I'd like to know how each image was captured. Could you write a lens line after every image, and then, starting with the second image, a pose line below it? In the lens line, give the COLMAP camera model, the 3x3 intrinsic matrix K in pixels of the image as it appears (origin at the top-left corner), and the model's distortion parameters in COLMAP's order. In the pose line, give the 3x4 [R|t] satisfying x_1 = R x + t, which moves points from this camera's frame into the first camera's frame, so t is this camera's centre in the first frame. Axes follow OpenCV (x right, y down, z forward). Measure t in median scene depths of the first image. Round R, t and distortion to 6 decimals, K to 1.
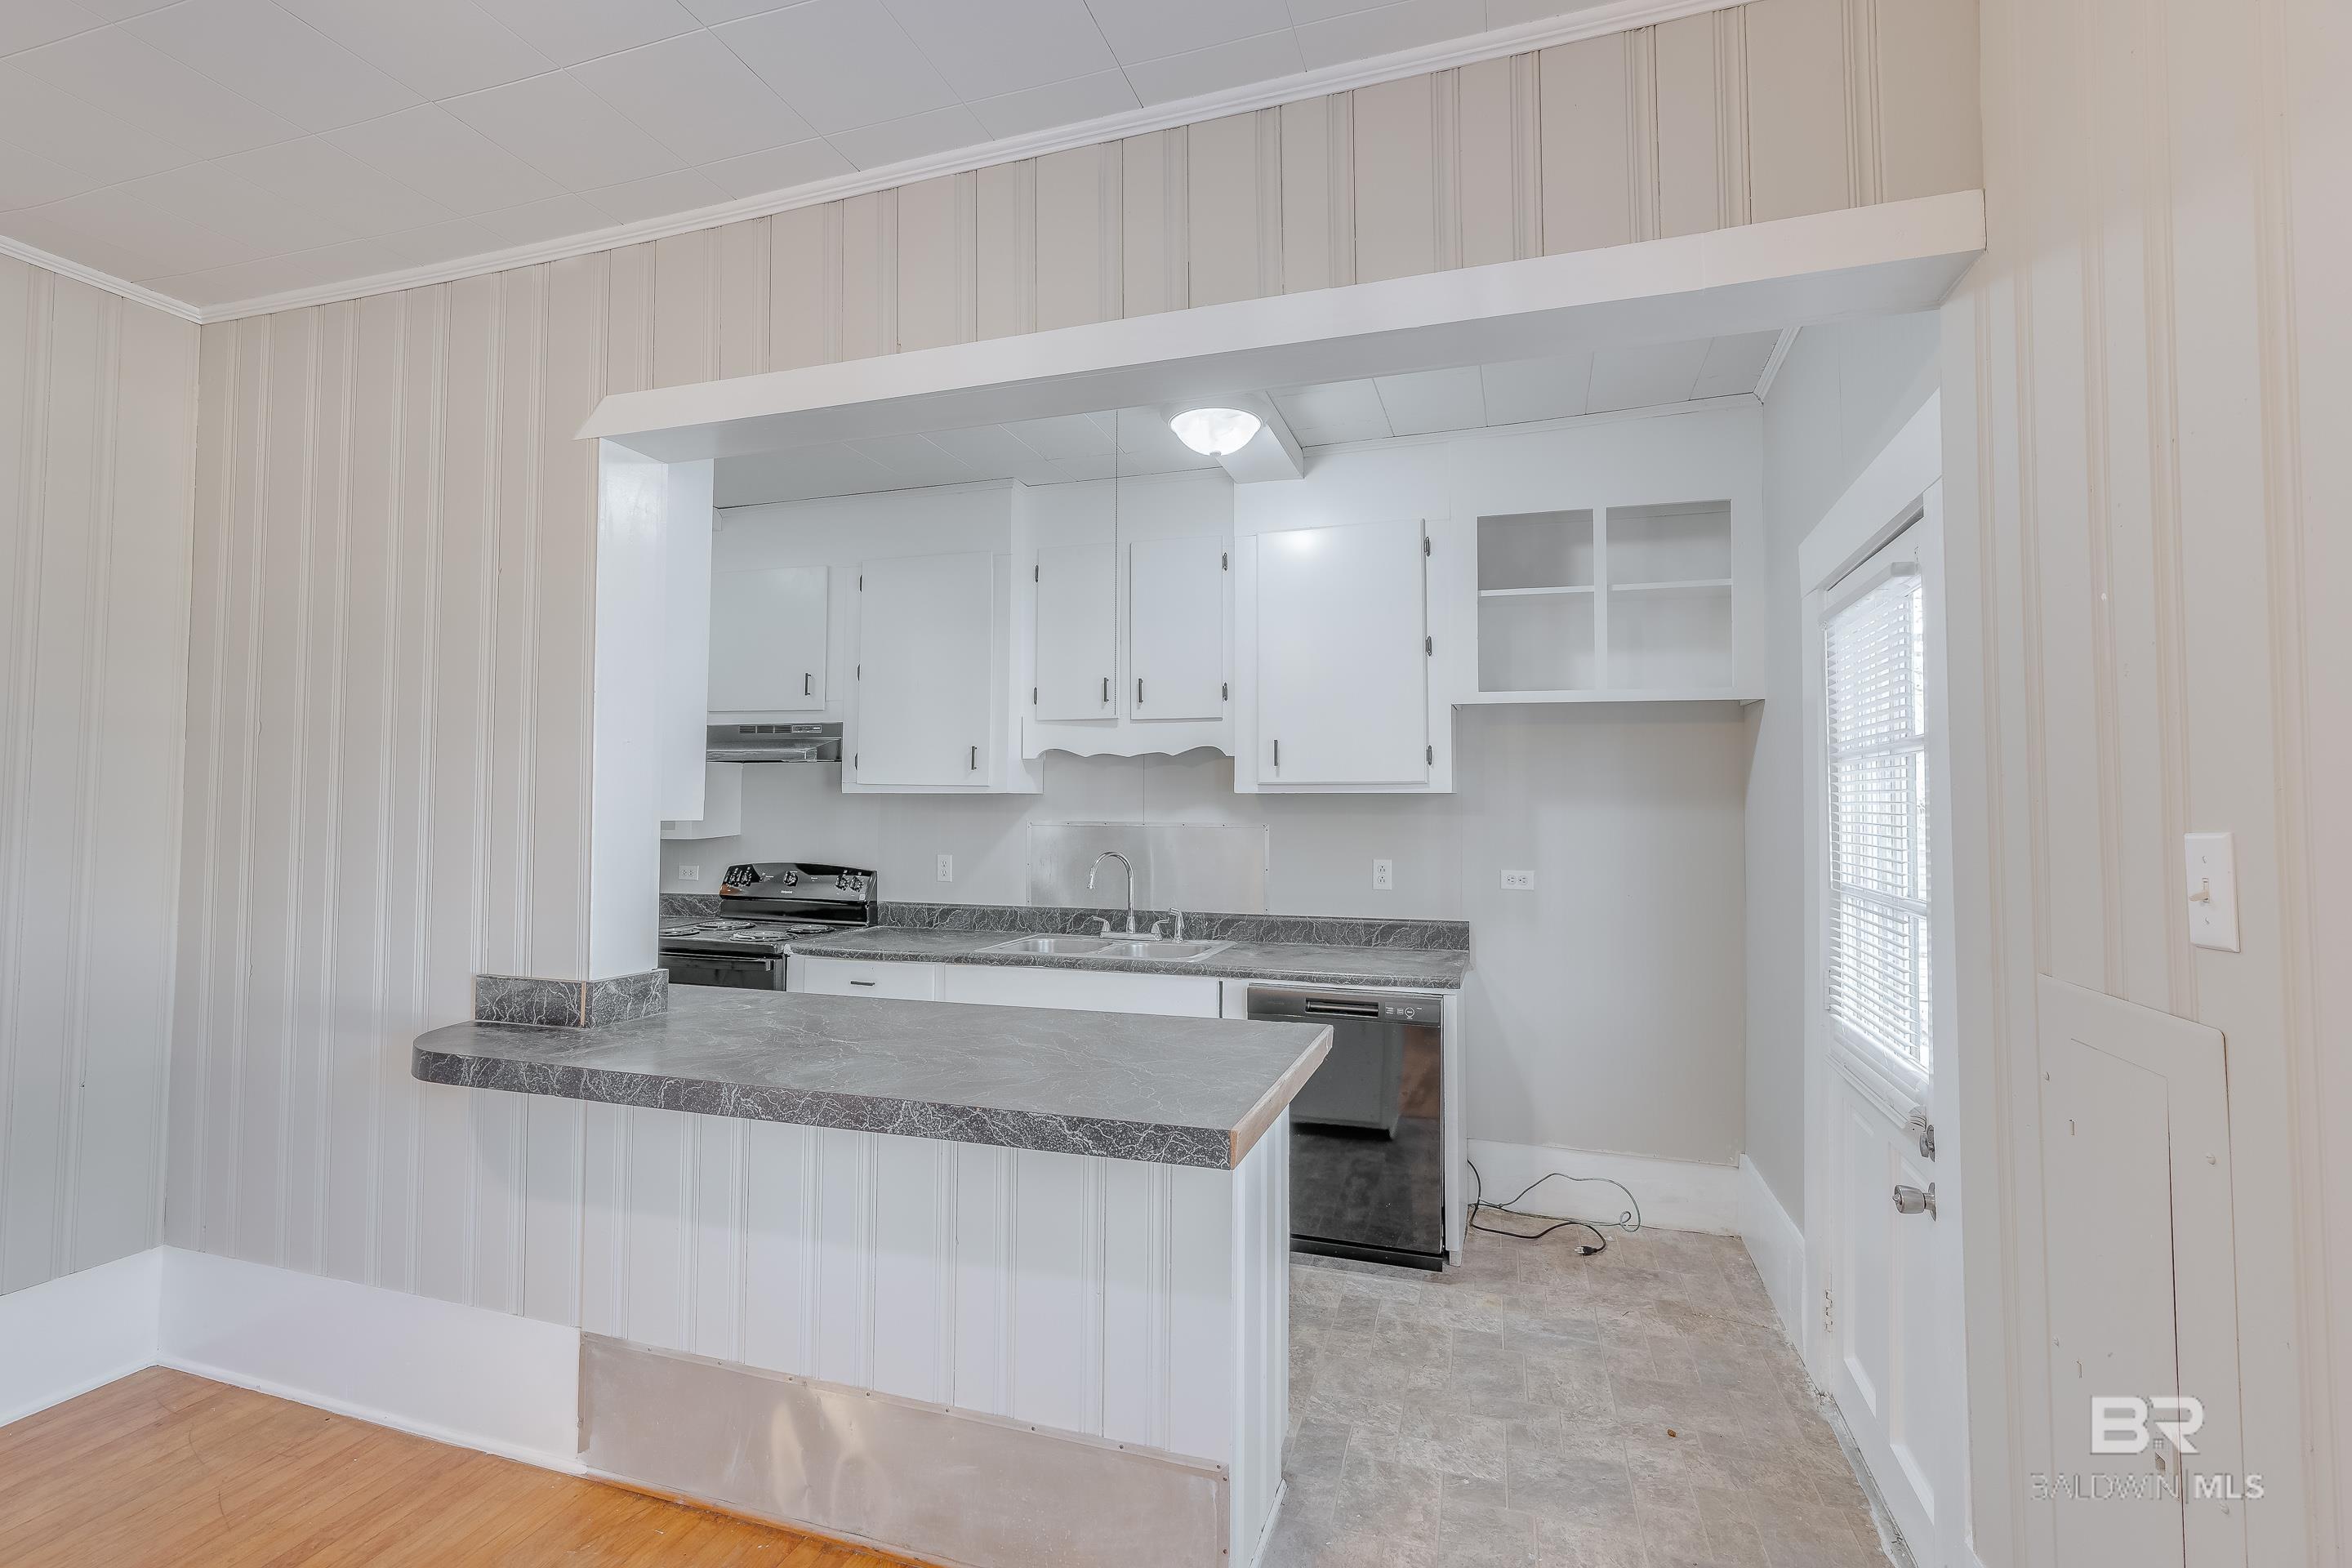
lens RADIAL K [[1056.9, 0, 1176.0], [0, 1056.9, 784.0], [0, 0, 1]] dist [-0.001124, 0.000621]
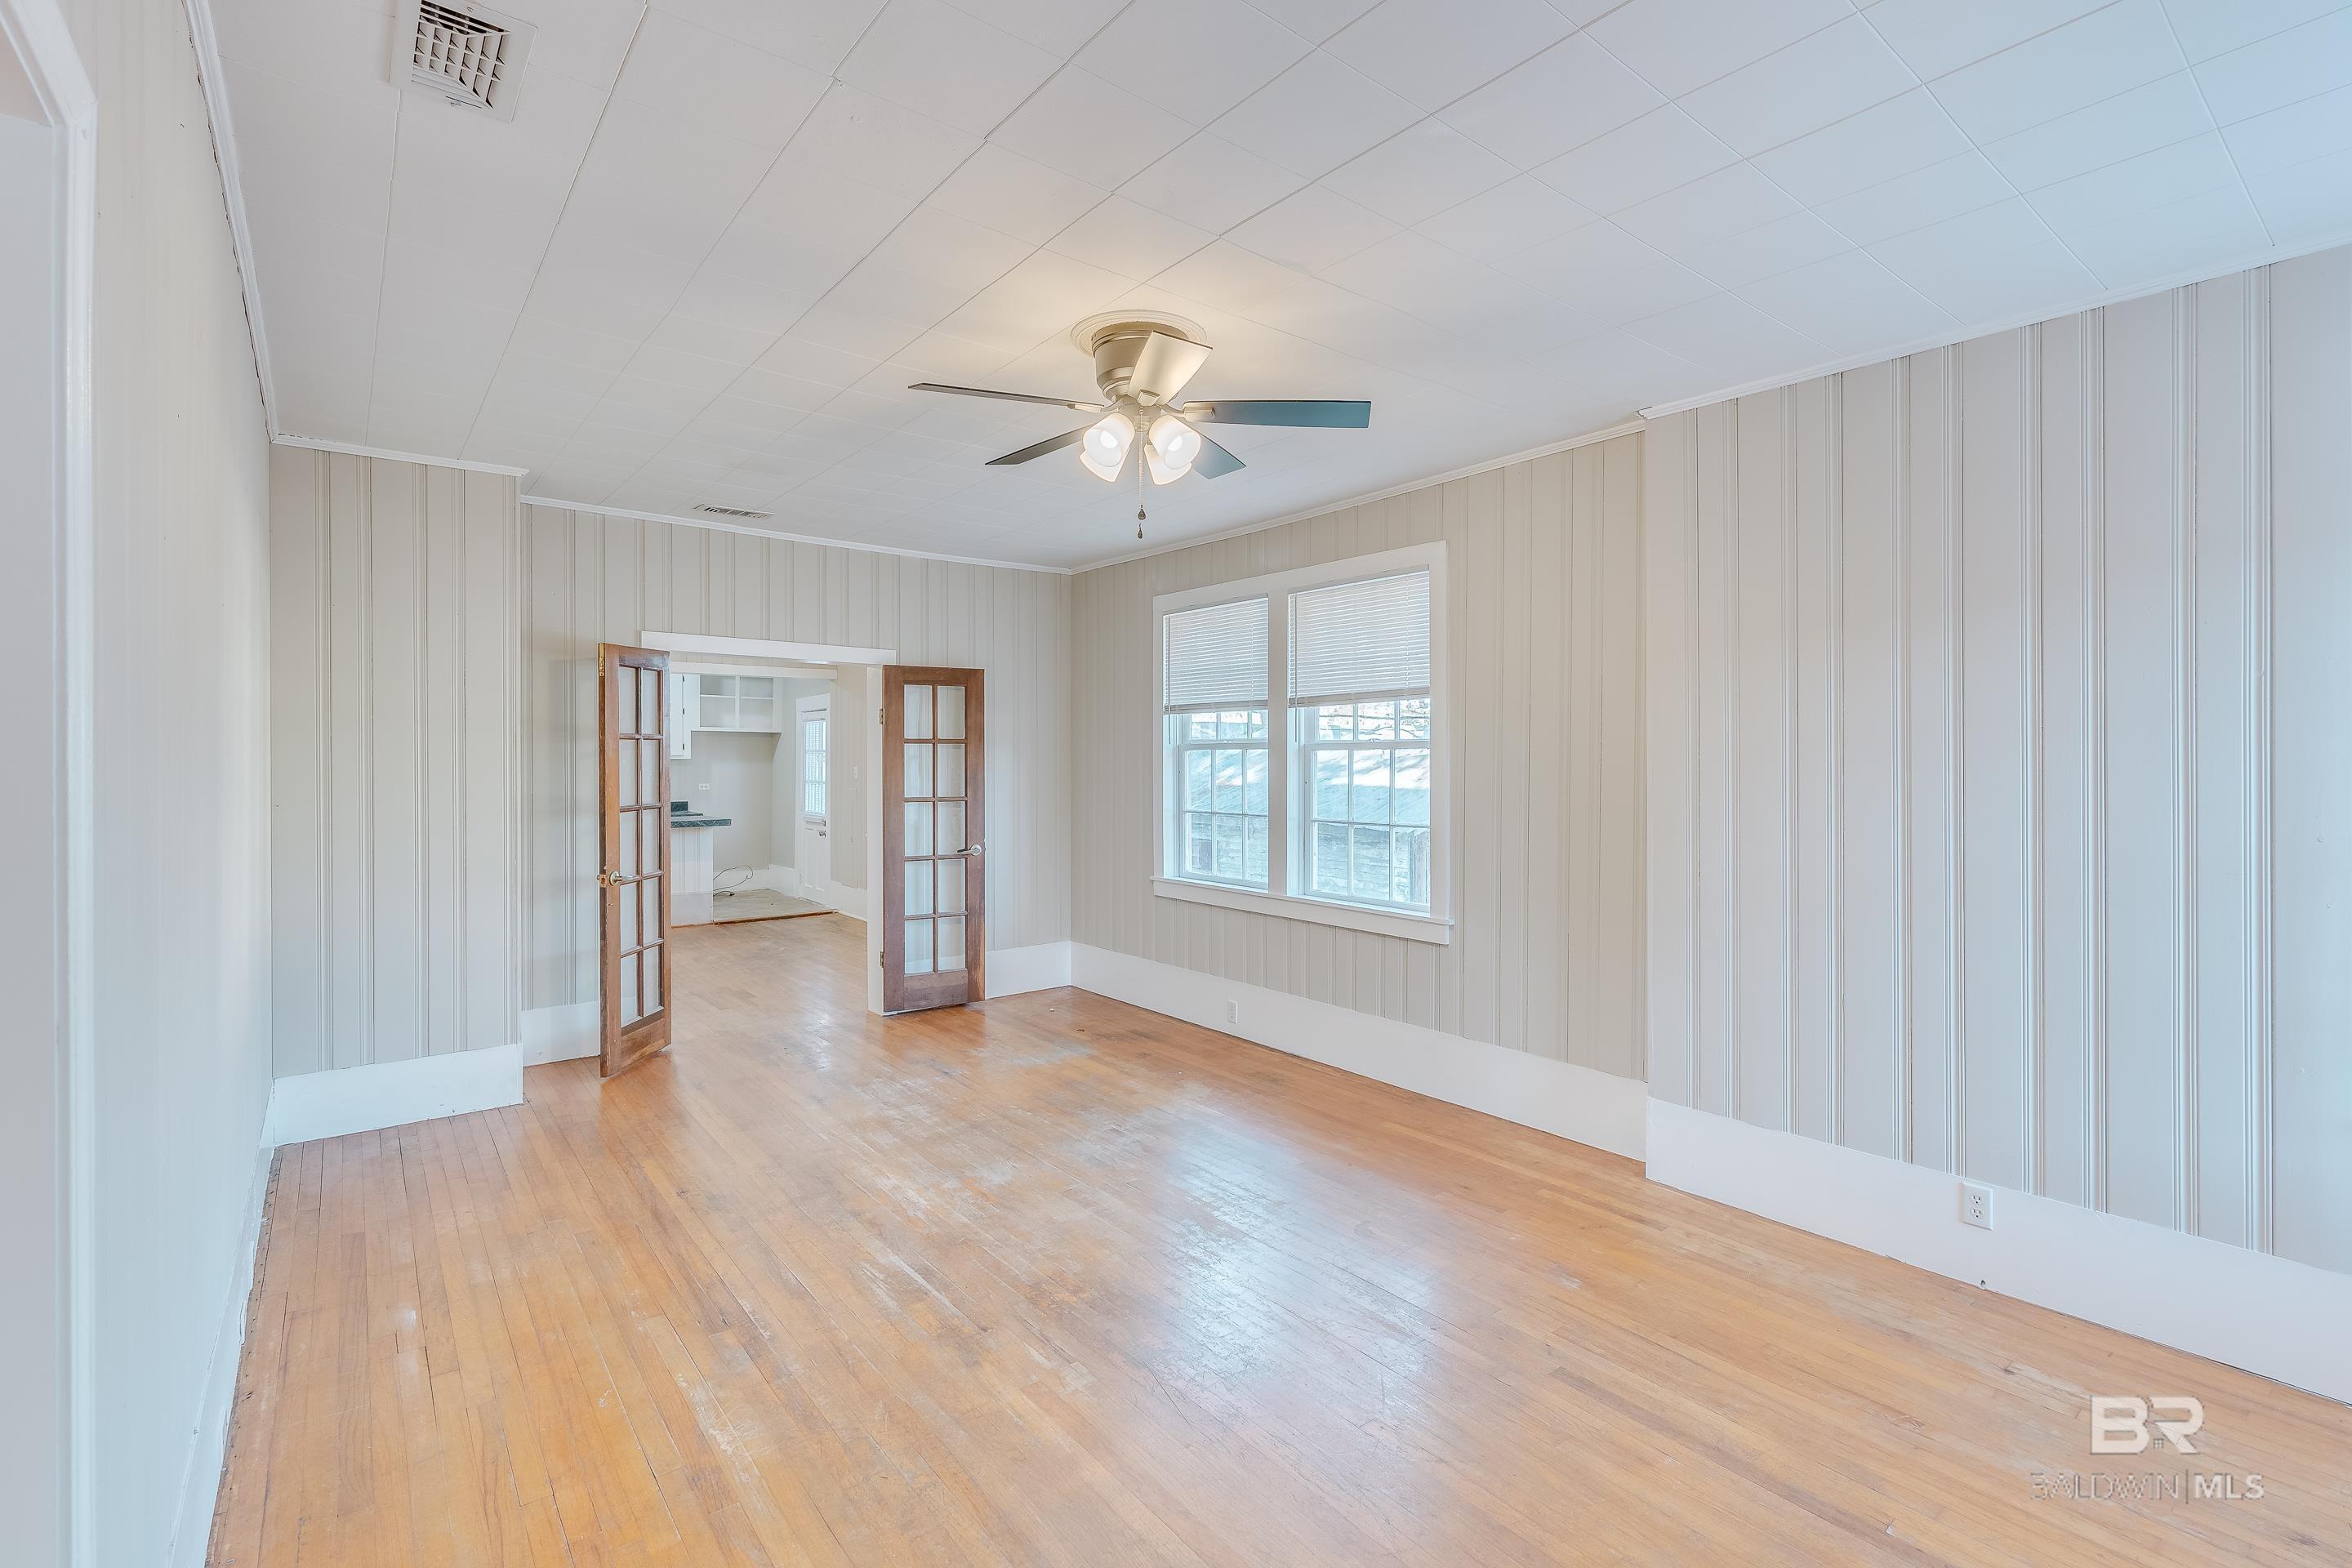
lens RADIAL K [[1056.9, 0, 1176.0], [0, 1056.9, 784.0], [0, 0, 1]] dist [-0.001124, 0.000621]
pose [[0.558630, -0.023706, 0.829078, -1.534715], [-0.016911, 0.999058, 0.039961, -0.066358], [-0.829245, -0.036344, 0.557703, -1.946479]]
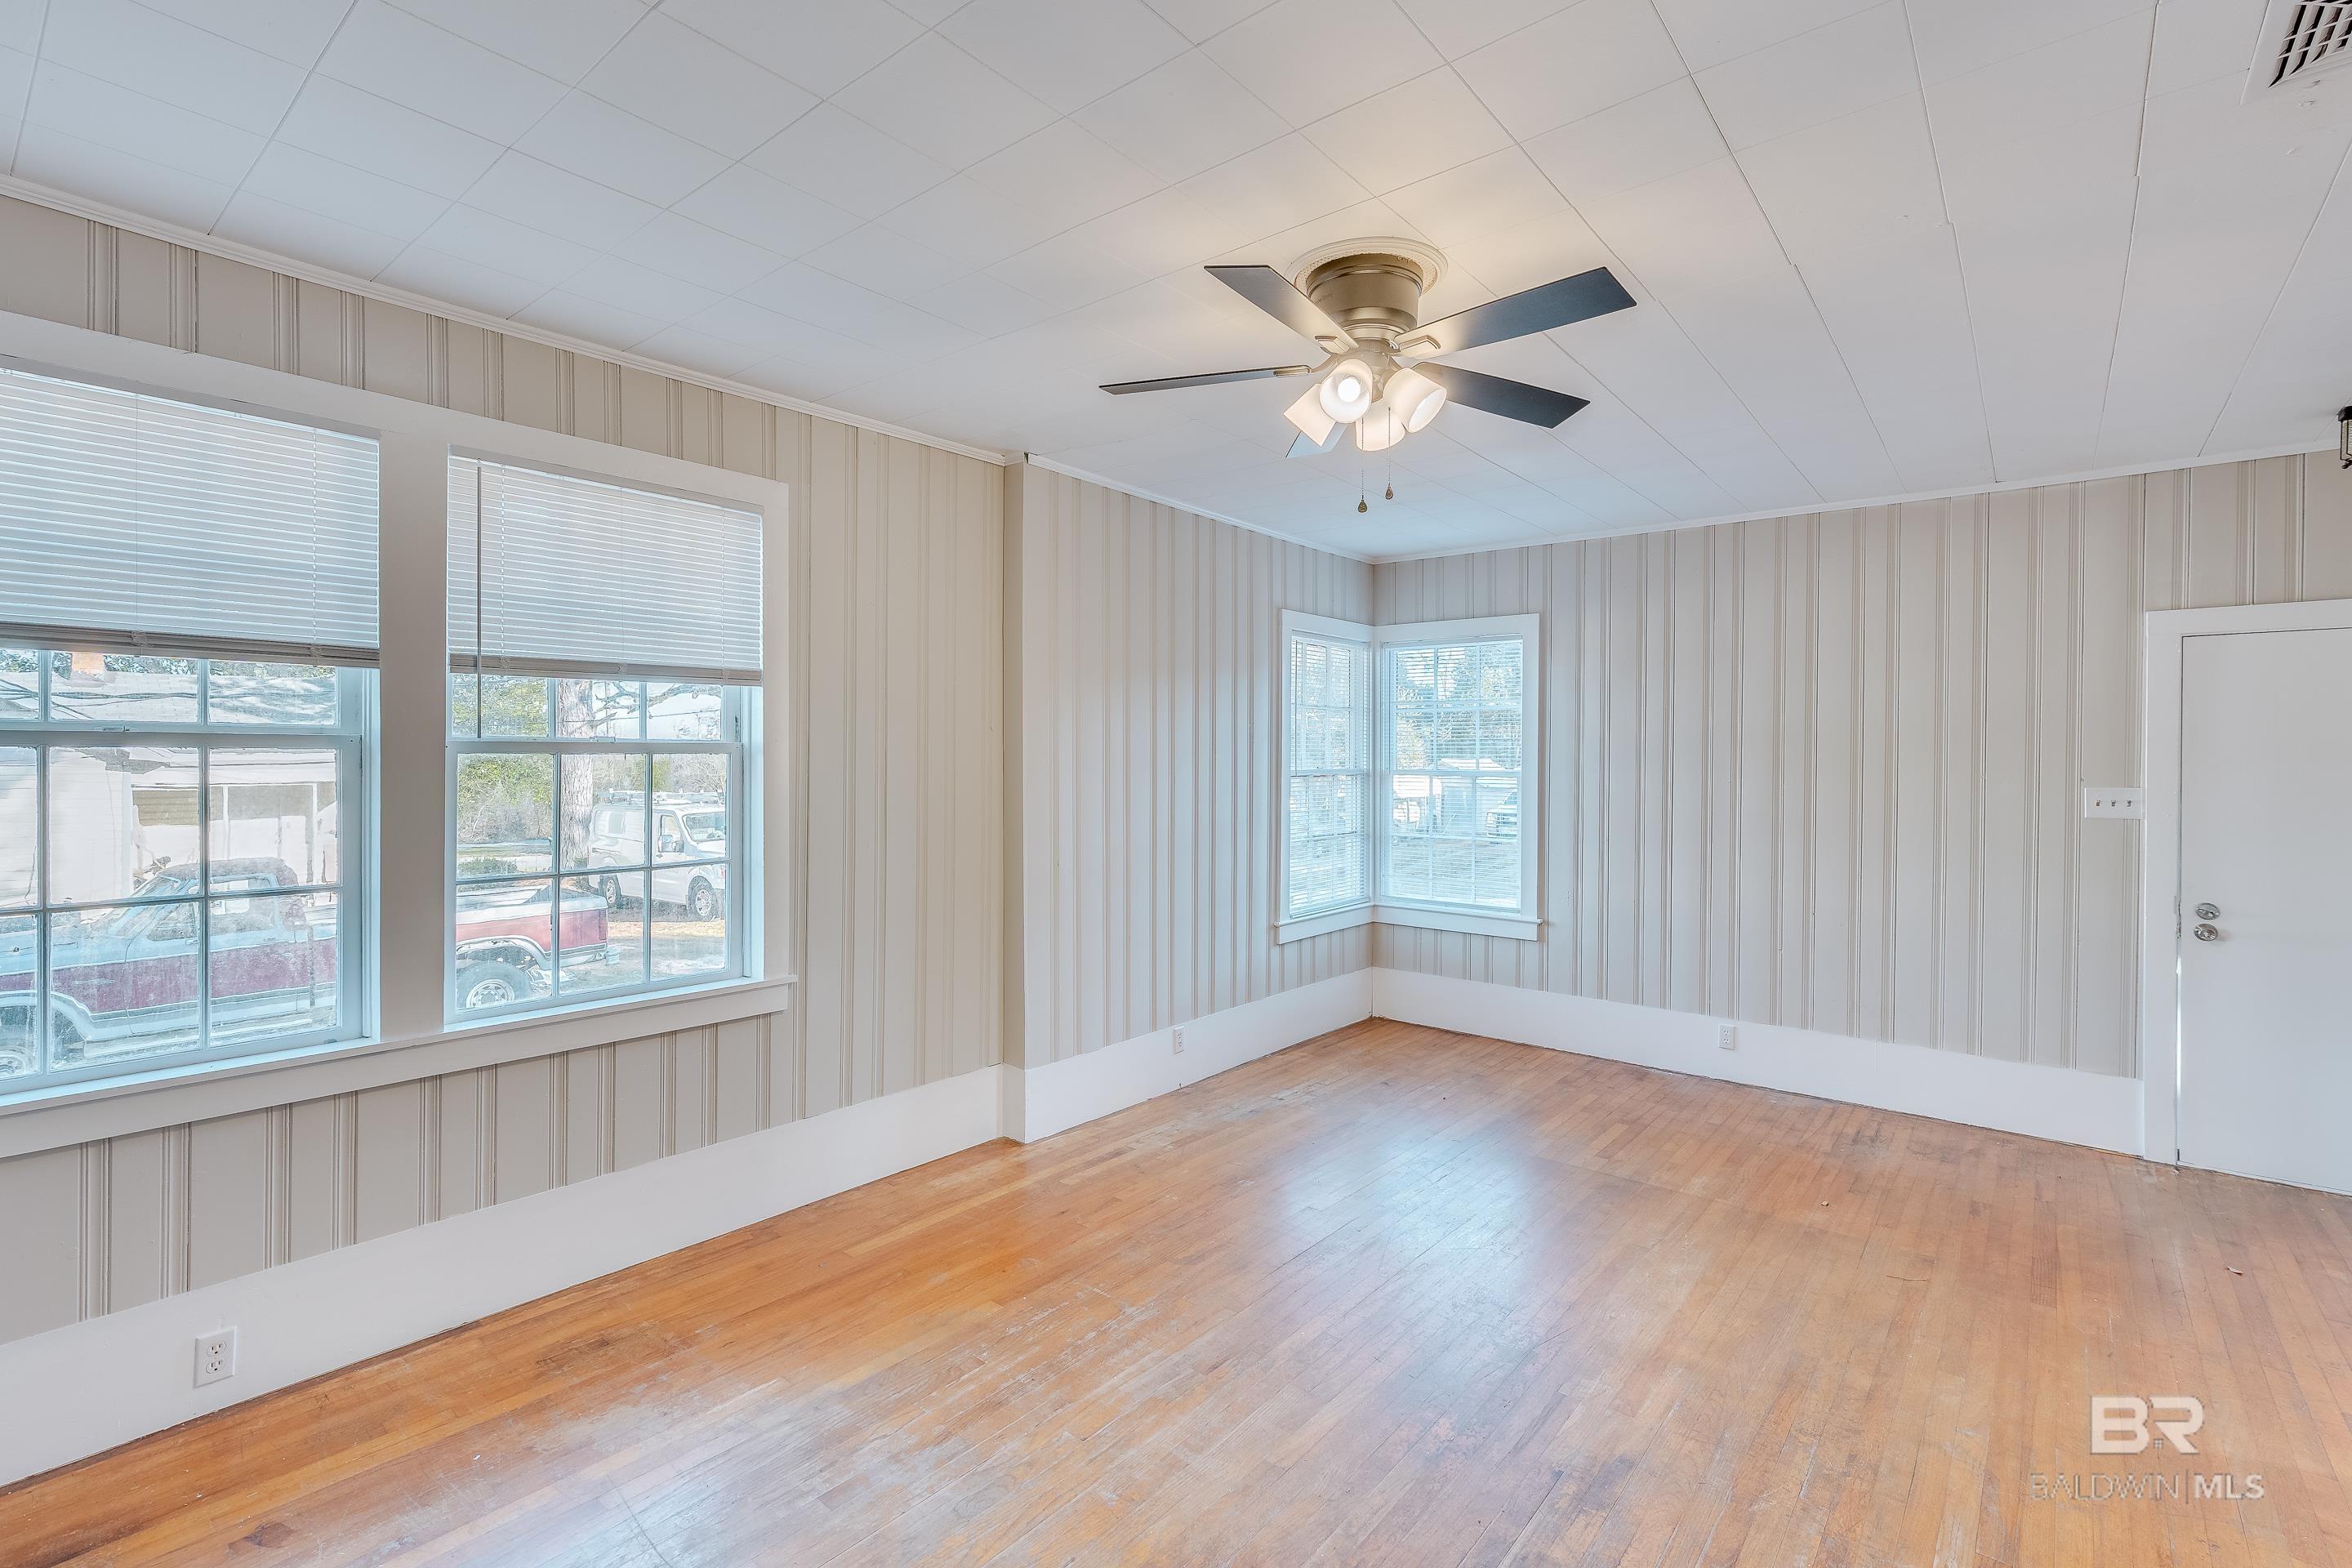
lens RADIAL K [[1056.9, 0, 1176.0], [0, 1056.9, 784.0], [0, 0, 1]] dist [-0.001124, 0.000621]
pose [[-0.924586, -0.015513, 0.380656, -1.004280], [-0.015545, 0.999875, 0.002990, -0.045289], [-0.380655, -0.003153, -0.924712, -0.741034]]
